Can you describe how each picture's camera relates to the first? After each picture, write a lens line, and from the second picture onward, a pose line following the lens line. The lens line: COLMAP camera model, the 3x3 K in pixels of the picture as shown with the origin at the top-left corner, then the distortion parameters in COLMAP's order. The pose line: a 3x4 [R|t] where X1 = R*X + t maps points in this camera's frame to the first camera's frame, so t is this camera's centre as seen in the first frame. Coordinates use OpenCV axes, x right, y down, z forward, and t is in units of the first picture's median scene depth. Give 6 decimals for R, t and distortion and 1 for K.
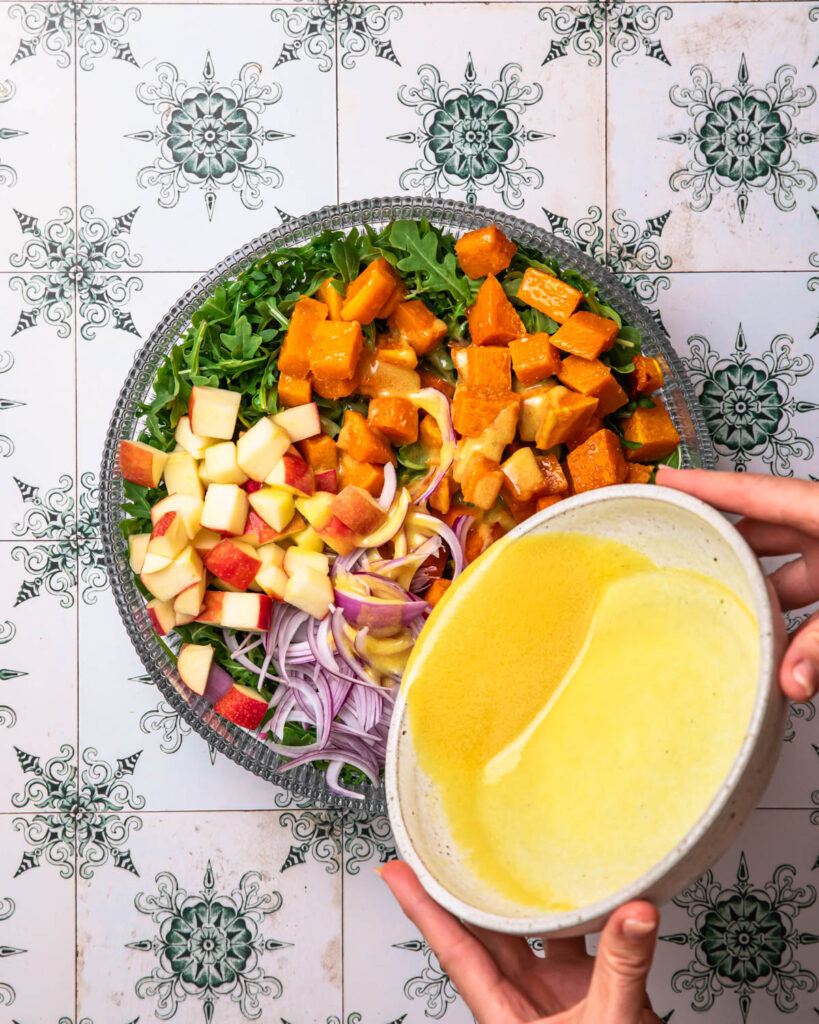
lens RADIAL K [[2950.8, 0, 404.6], [0, 2950.8, 492.0], [0, 0, 1]] dist [0.033696, 0.000000]
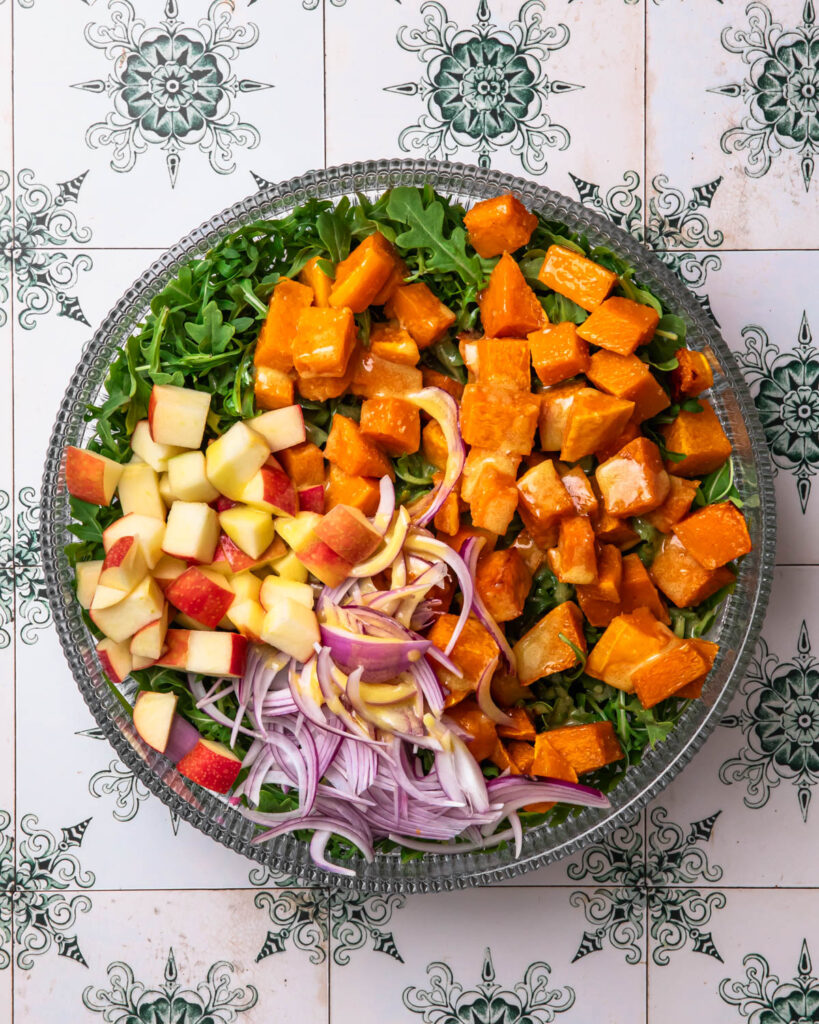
lens RADIAL K [[2950.8, 0, 382.3], [0, 2950.8, 506.0], [0, 0, 1]] dist [0.033696, 0.000000]
pose [[0.999953, 0.002170, -0.009437, 0.001755], [-0.002184, 0.999996, -0.001553, -0.000210], [0.009434, 0.001573, 0.999954, 0.159115]]
